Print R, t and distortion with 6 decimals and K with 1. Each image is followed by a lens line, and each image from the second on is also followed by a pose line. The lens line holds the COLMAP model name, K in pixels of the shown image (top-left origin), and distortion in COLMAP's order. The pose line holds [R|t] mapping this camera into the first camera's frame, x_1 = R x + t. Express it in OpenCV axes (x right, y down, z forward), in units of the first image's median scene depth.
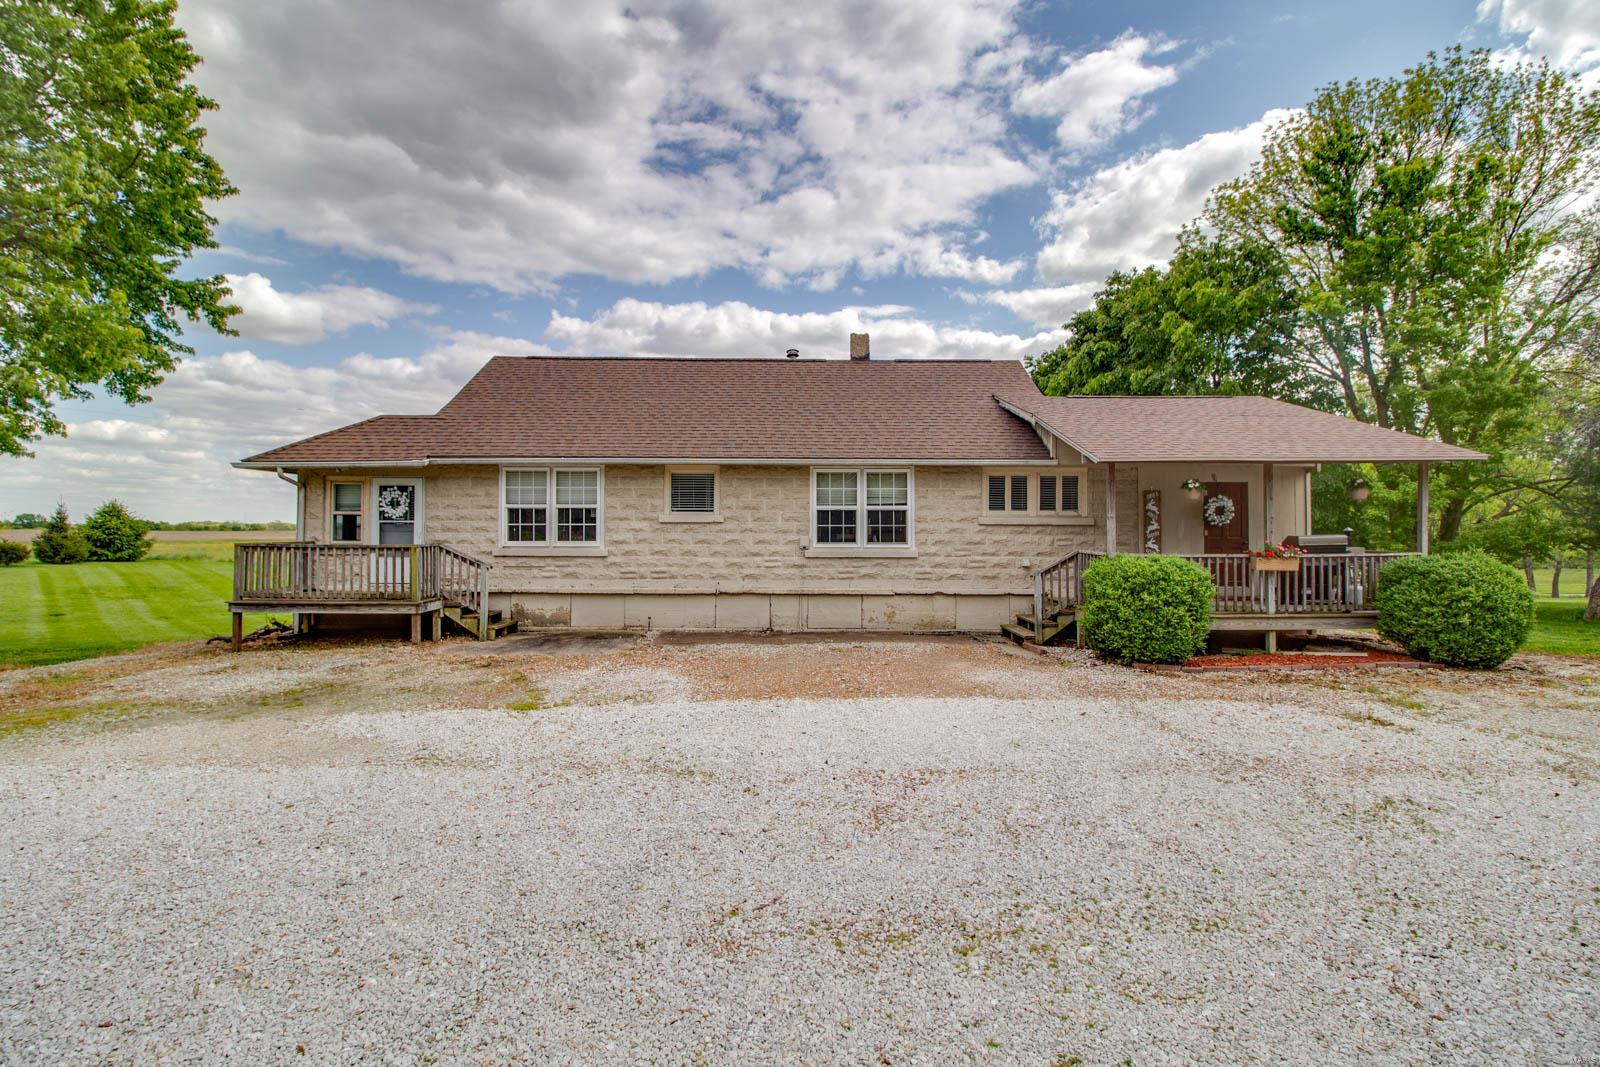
lens RADIAL K [[765.4, 0, 796.4], [0, 765.4, 514.7], [0, 0, 1]] dist [0.001723, -0.013023]
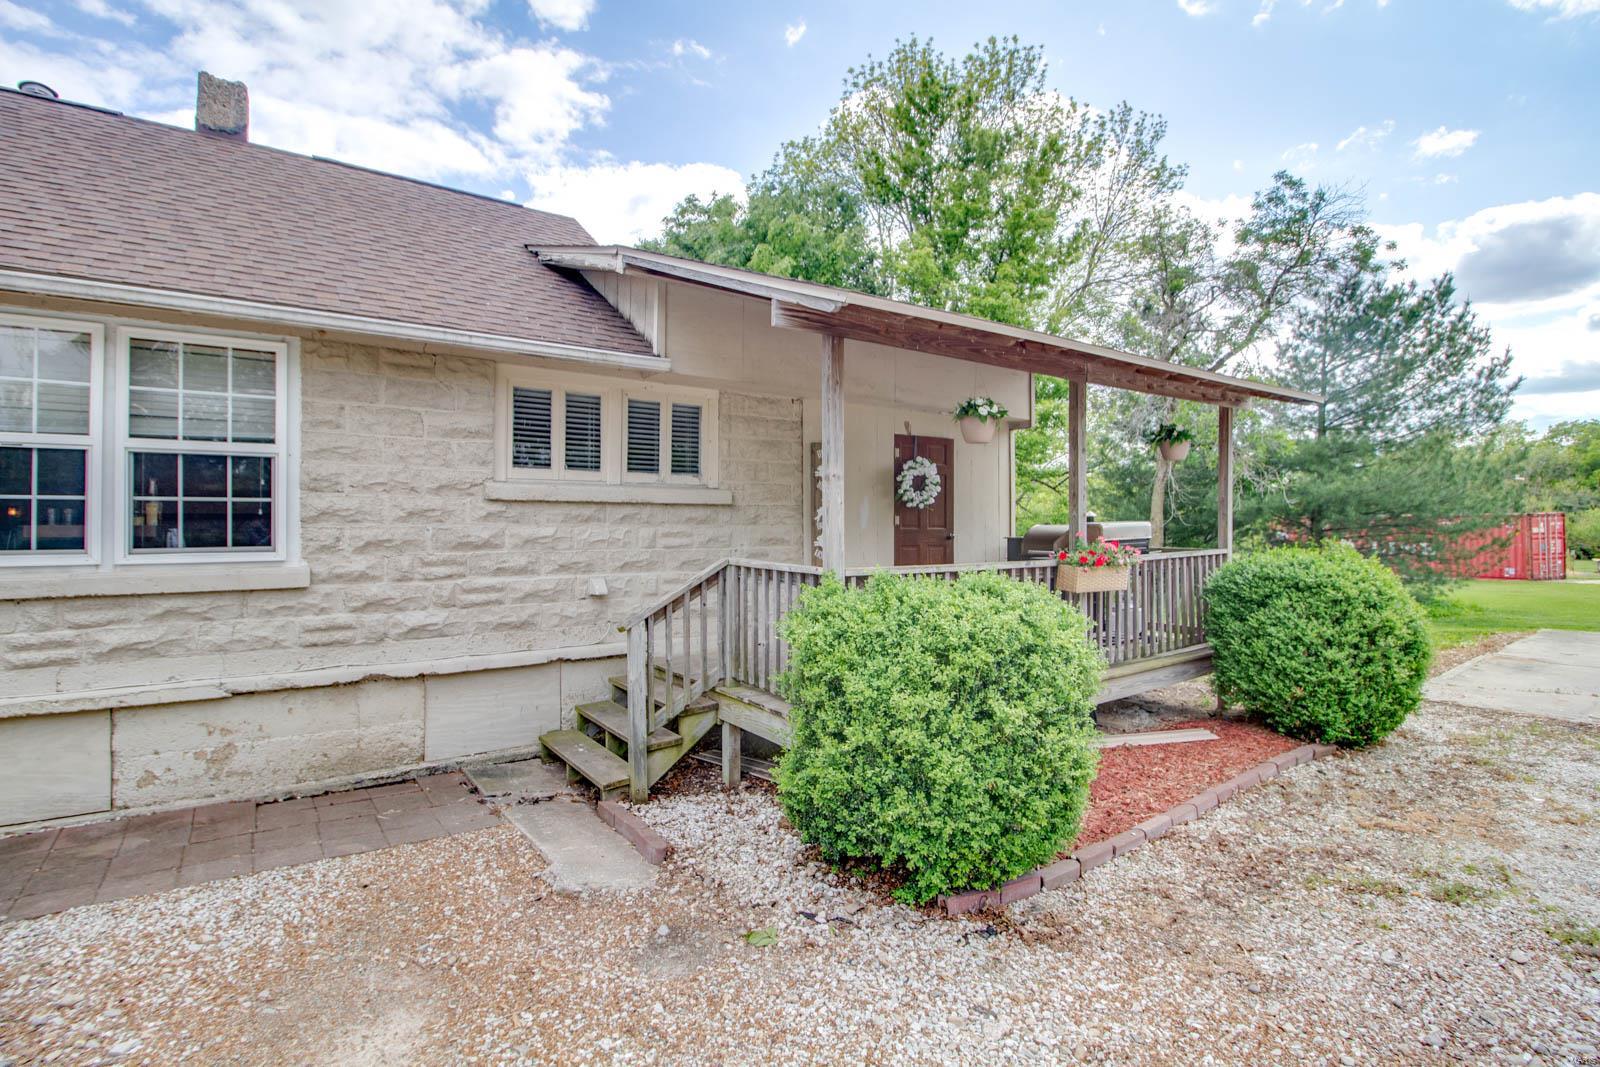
lens RADIAL K [[742.9, 0, 810.2], [0, 742.9, 517.9], [0, 0, 1]] dist [-0.001276, -0.010834]
pose [[0.817675, 0.001577, 0.575678, 0.151253], [-0.009048, 0.999908, 0.010112, 0.017007], [-0.575609, -0.013477, 0.817614, 0.574895]]
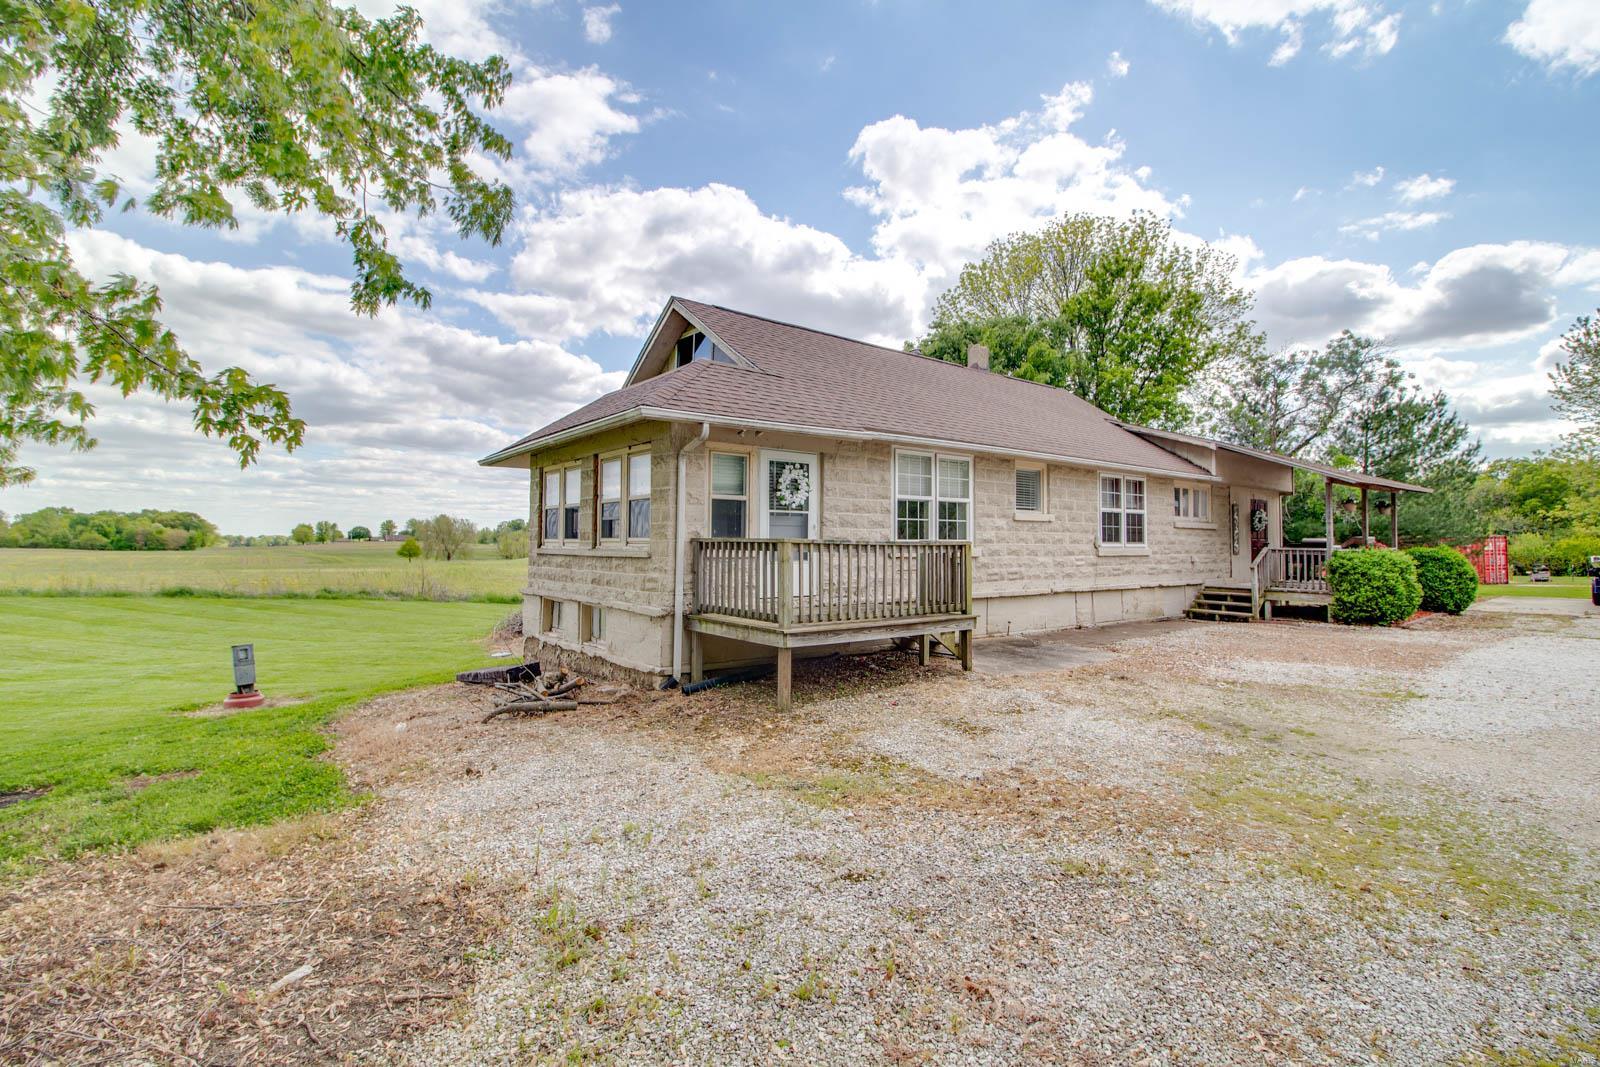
lens RADIAL K [[765.4, 0, 796.4], [0, 765.4, 514.7], [0, 0, 1]] dist [0.001723, -0.013023]
pose [[0.785004, 0.025389, 0.618970, -0.961772], [-0.017743, 0.999671, -0.018502, 0.025540], [-0.619237, 0.003542, 0.785197, 0.426597]]
